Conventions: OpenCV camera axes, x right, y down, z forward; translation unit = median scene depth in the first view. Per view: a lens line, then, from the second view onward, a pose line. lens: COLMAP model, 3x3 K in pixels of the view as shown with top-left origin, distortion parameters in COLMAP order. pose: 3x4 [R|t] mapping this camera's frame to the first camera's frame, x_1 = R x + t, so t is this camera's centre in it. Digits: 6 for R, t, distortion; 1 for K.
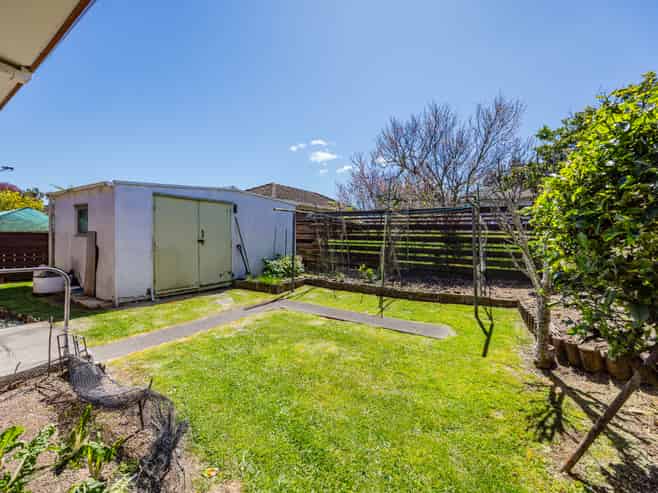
lens RADIAL K [[255.8, 0, 330.4], [0, 255.8, 228.6], [0, 0, 1]] dist [0.000047, -0.000011]
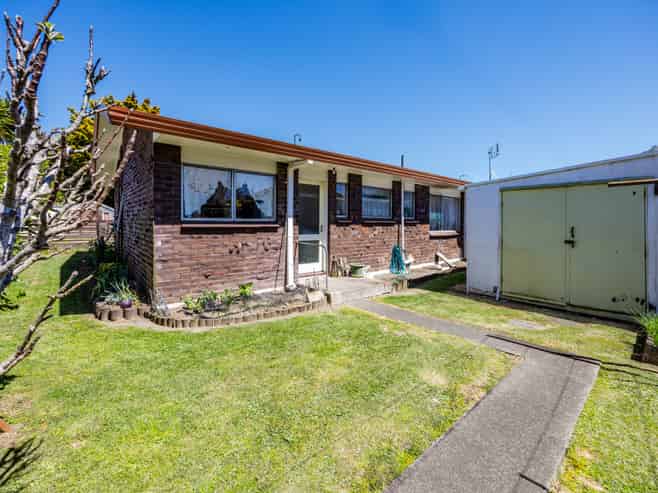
lens RADIAL K [[255.8, 0, 330.4], [0, 255.8, 228.6], [0, 0, 1]] dist [0.000047, -0.000011]
pose [[-0.150094, 0.002390, -0.988669, 0.354624], [0.008227, 0.999965, 0.001168, 0.004268], [0.988638, -0.007959, -0.150108, 0.507834]]
